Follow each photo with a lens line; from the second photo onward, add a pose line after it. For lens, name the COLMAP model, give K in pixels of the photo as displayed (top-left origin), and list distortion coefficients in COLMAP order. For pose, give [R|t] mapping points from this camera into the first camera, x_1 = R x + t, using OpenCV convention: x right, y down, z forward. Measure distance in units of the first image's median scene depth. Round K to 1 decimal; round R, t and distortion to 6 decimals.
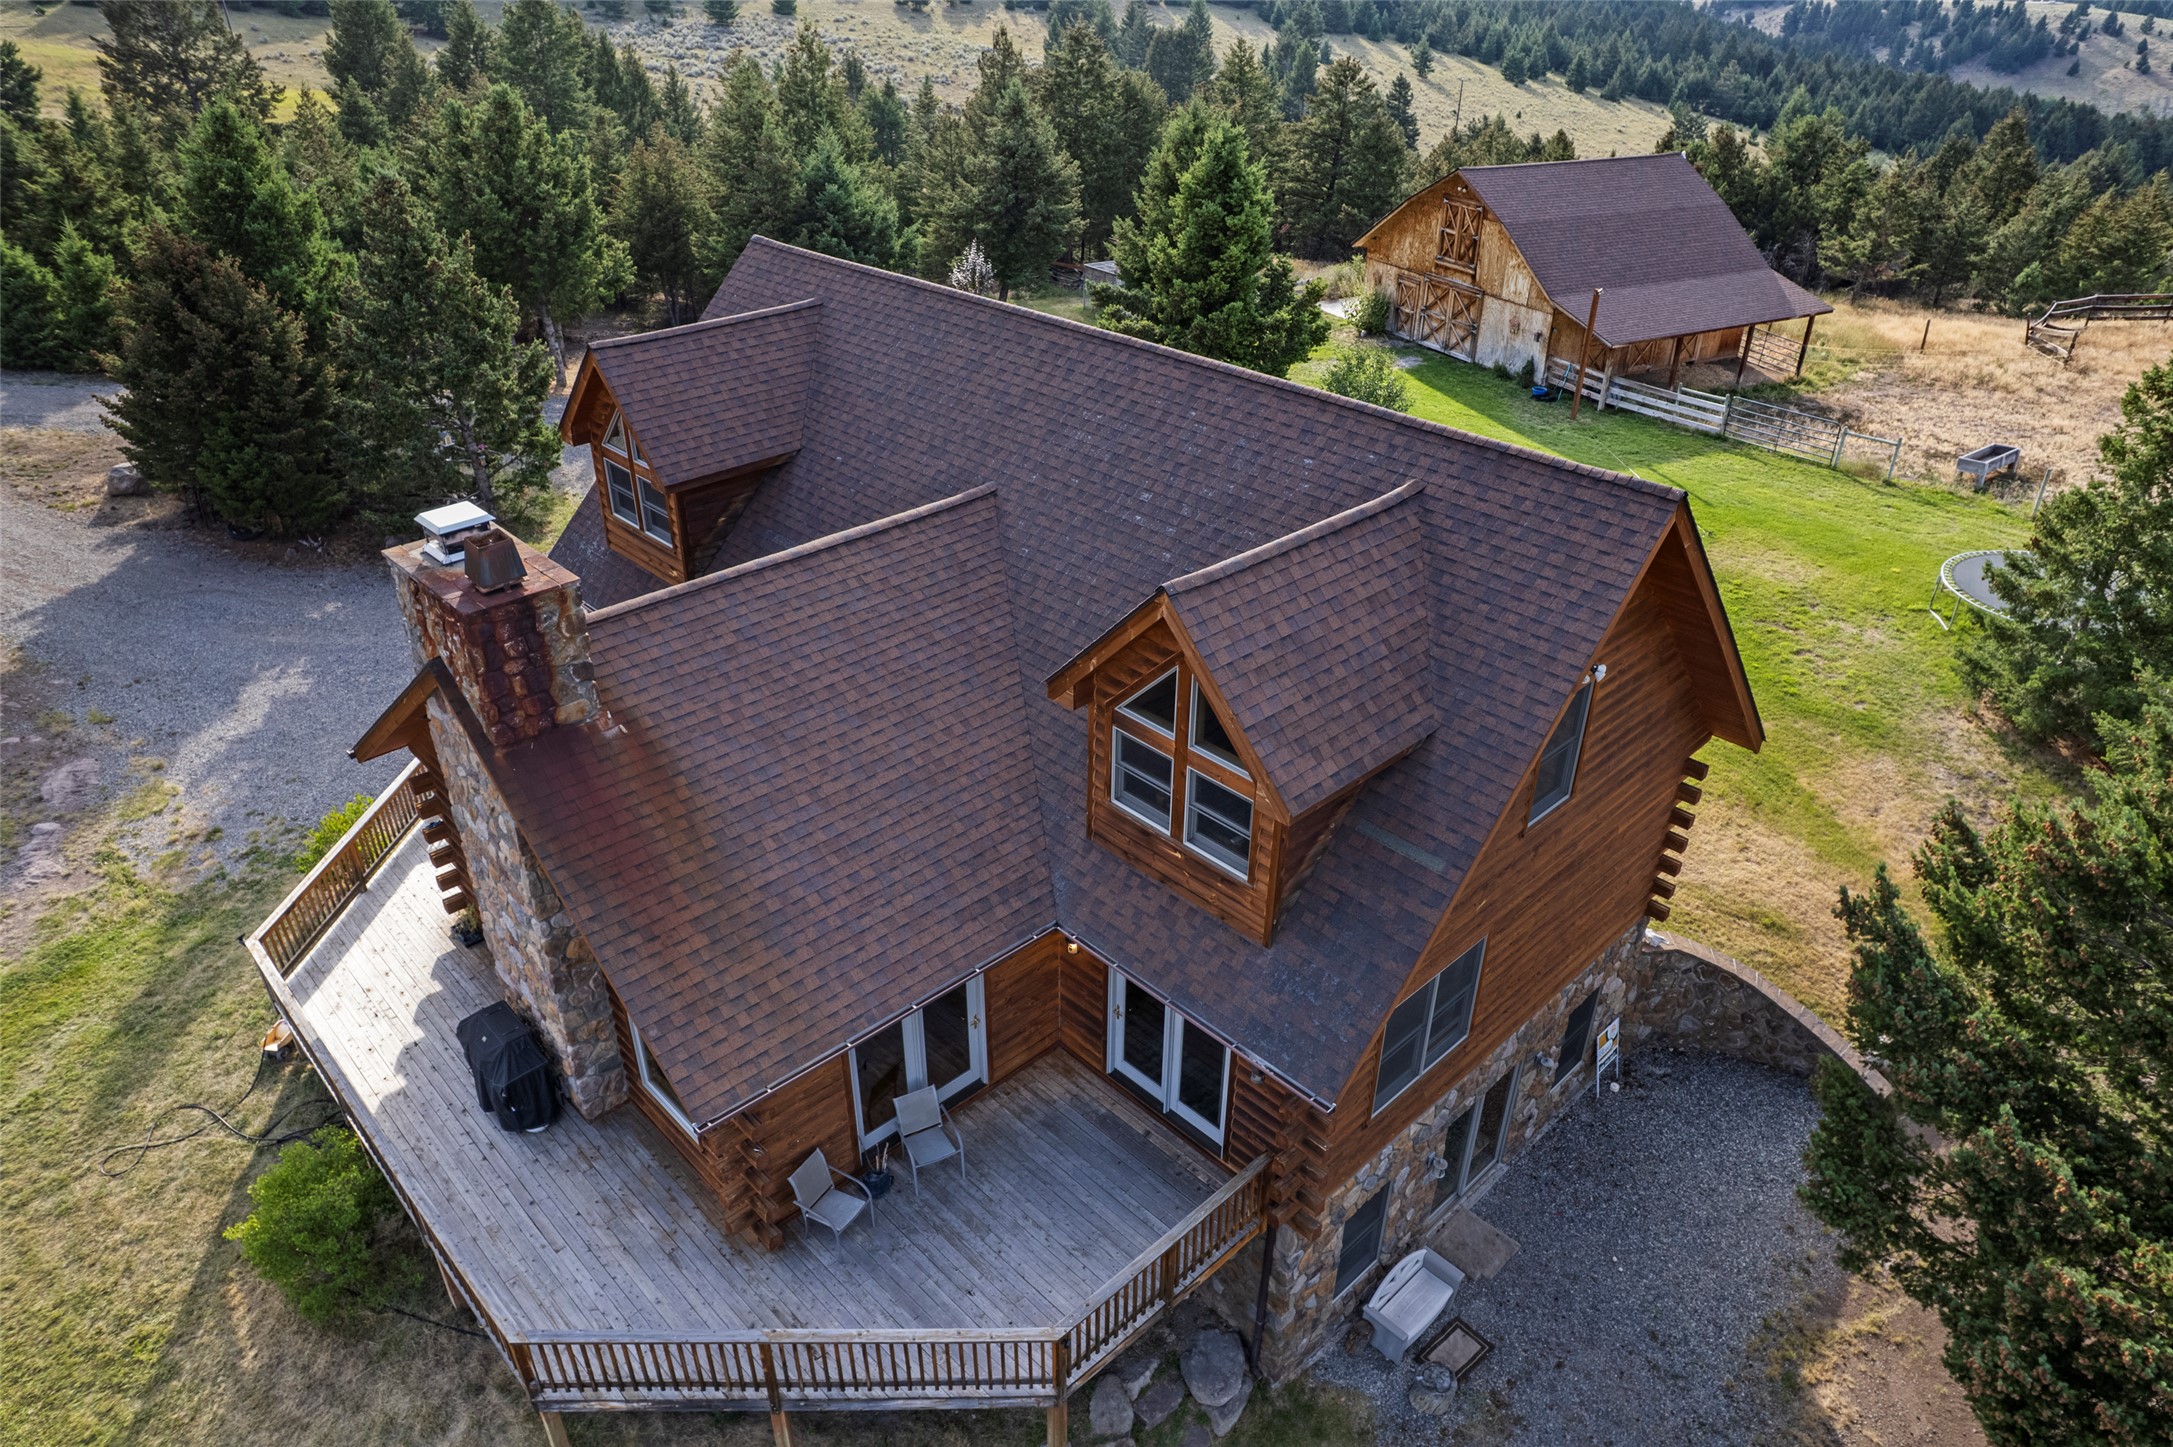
lens RADIAL K [[1395.9, 0, 1089.8], [0, 1395.9, 727.7], [0, 0, 1]] dist [-0.077862, 0.067636]
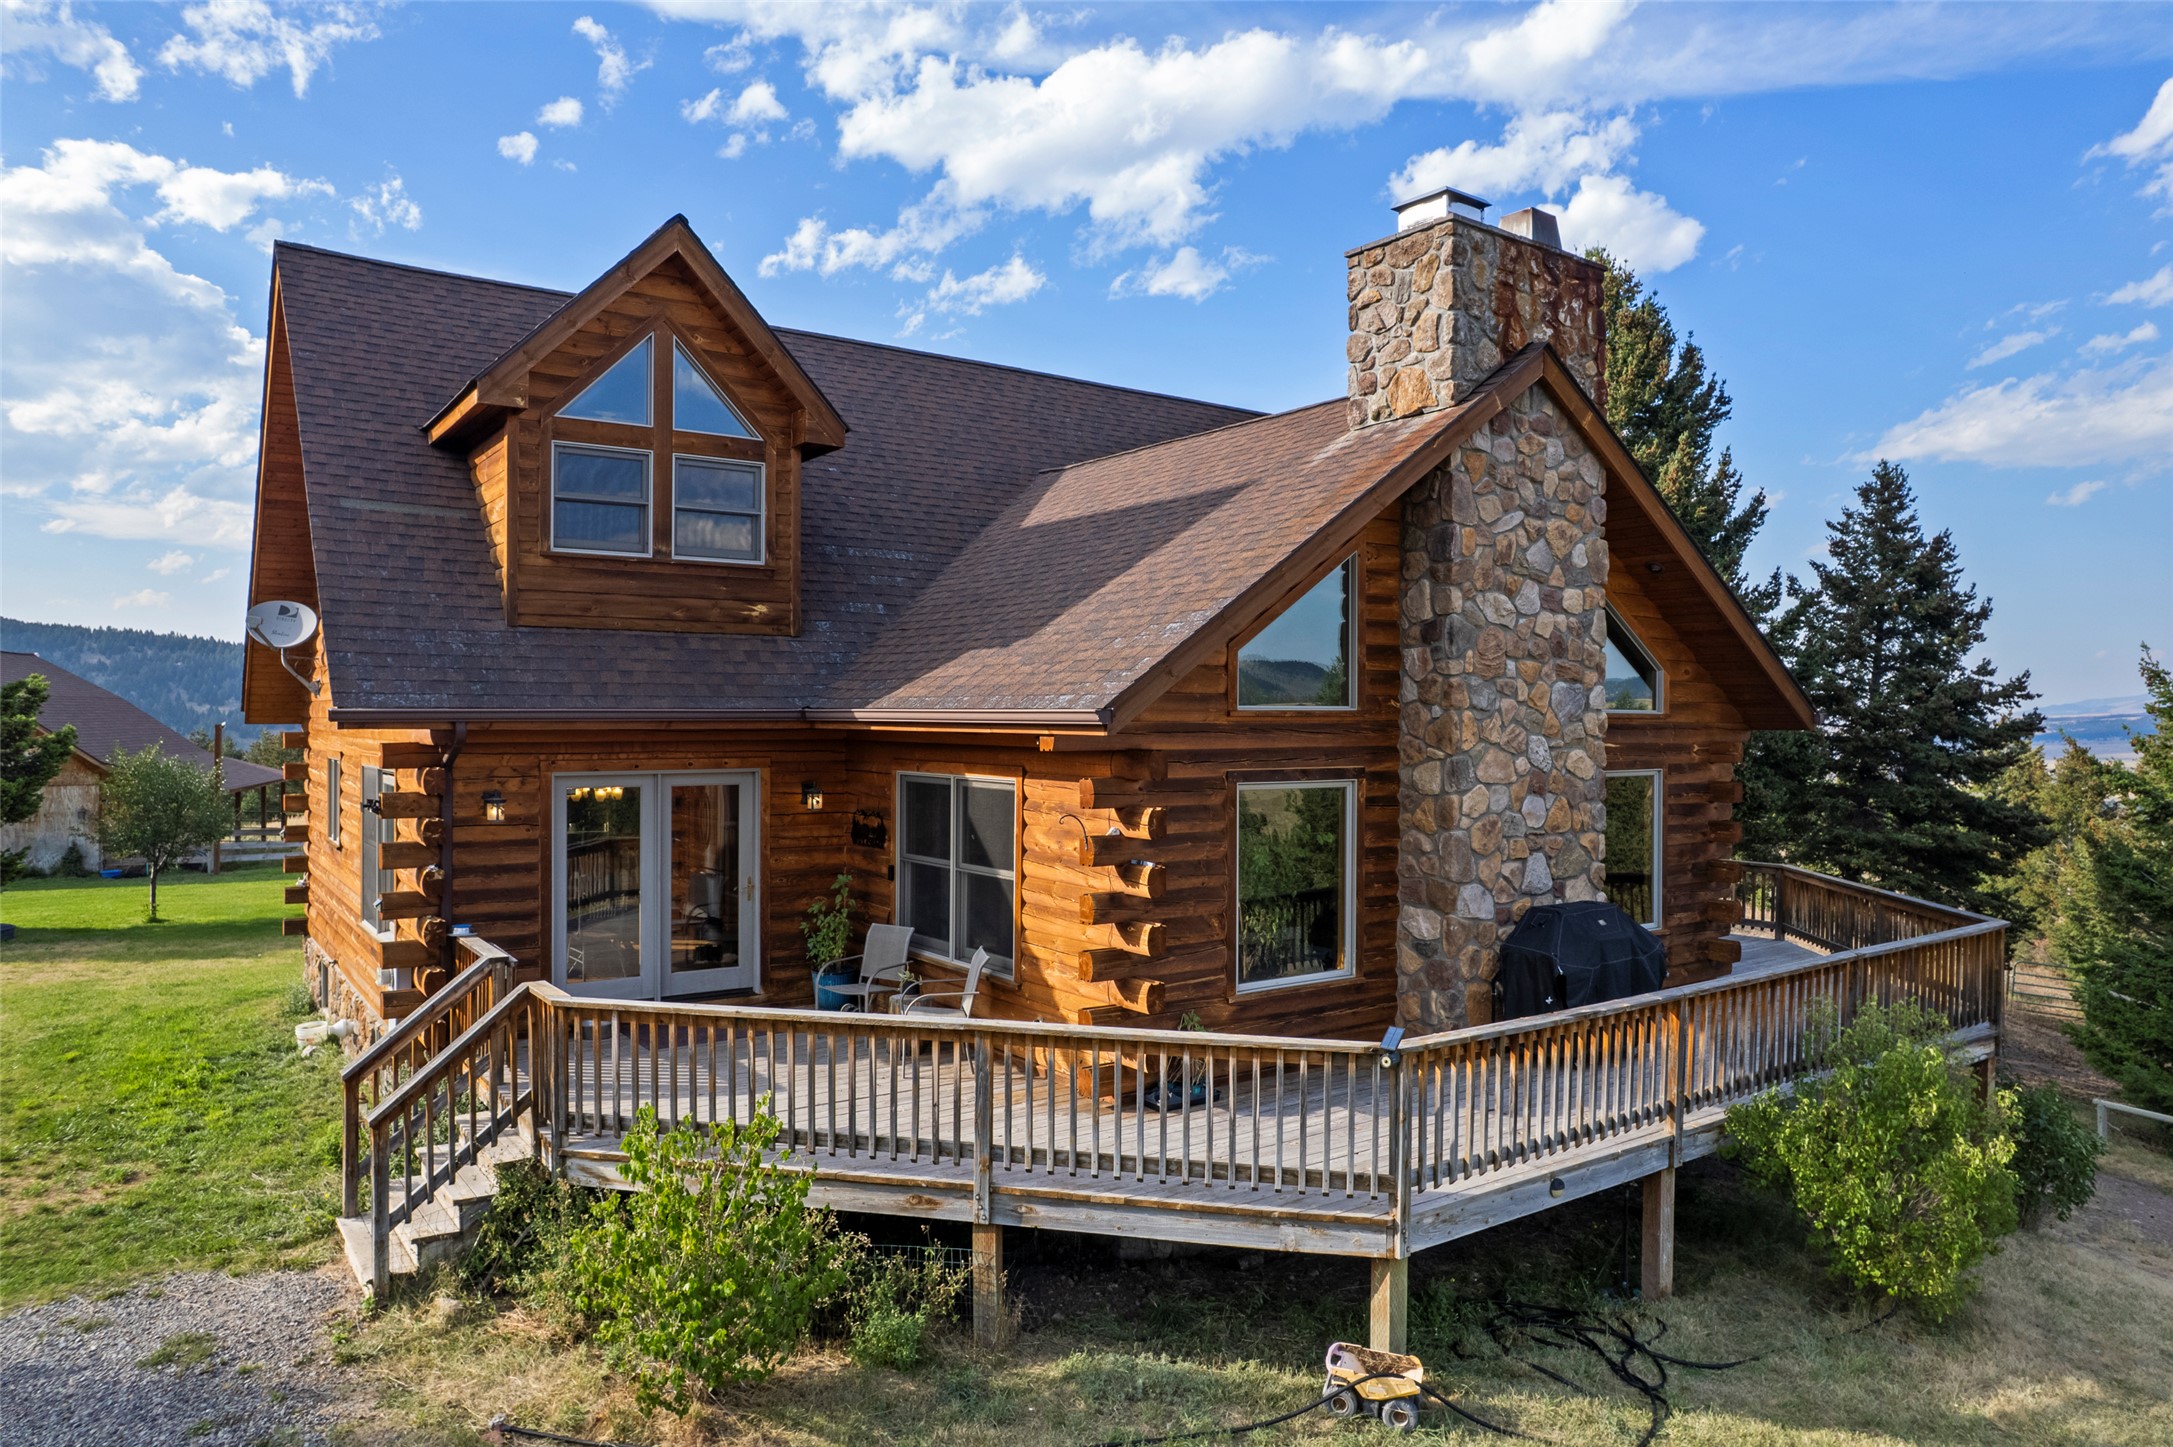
lens RADIAL K [[1395.9, 0, 1097.8], [0, 1395.9, 726.5], [0, 0, 1]] dist [-0.077862, 0.067636]
pose [[0.145919, -0.014909, 0.989184, -0.556436], [0.498848, 0.864571, -0.060557, 0.028090], [-0.854317, 0.502289, 0.133594, 0.514758]]
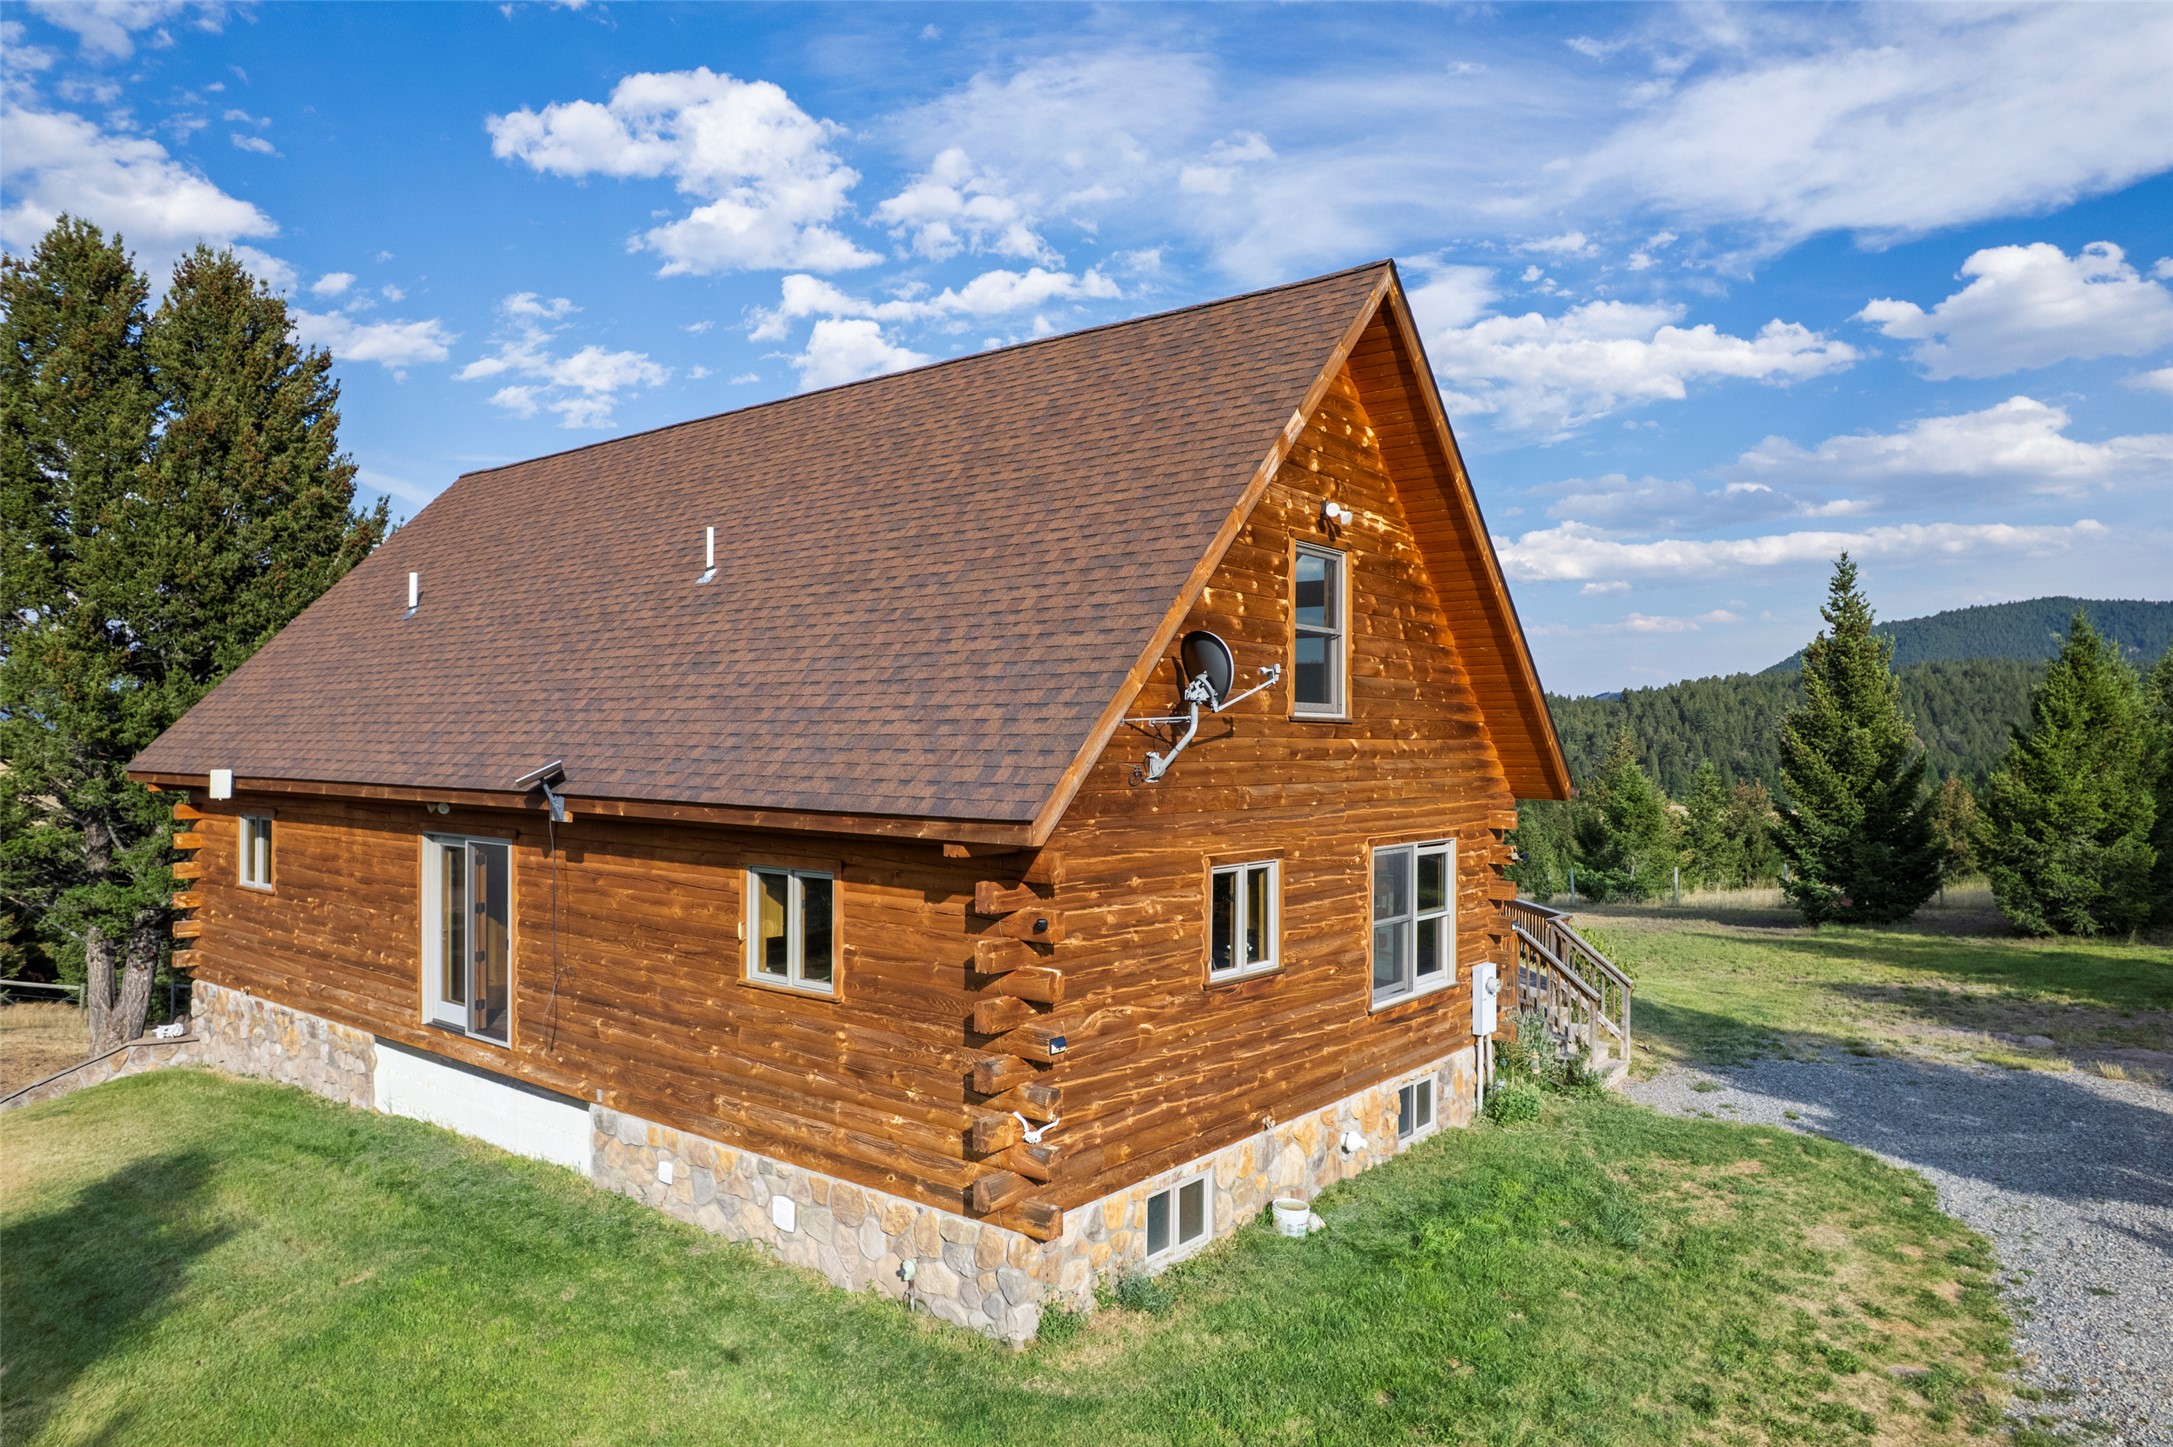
lens RADIAL K [[1395.9, 0, 1095.2], [0, 1395.9, 736.3], [0, 0, 1]] dist [-0.077862, 0.067636]
pose [[-0.990270, -0.019135, -0.137835, -0.043330], [-0.085852, 0.863538, 0.496922, -0.322637], [0.109517, 0.503921, -0.856779, 1.089932]]
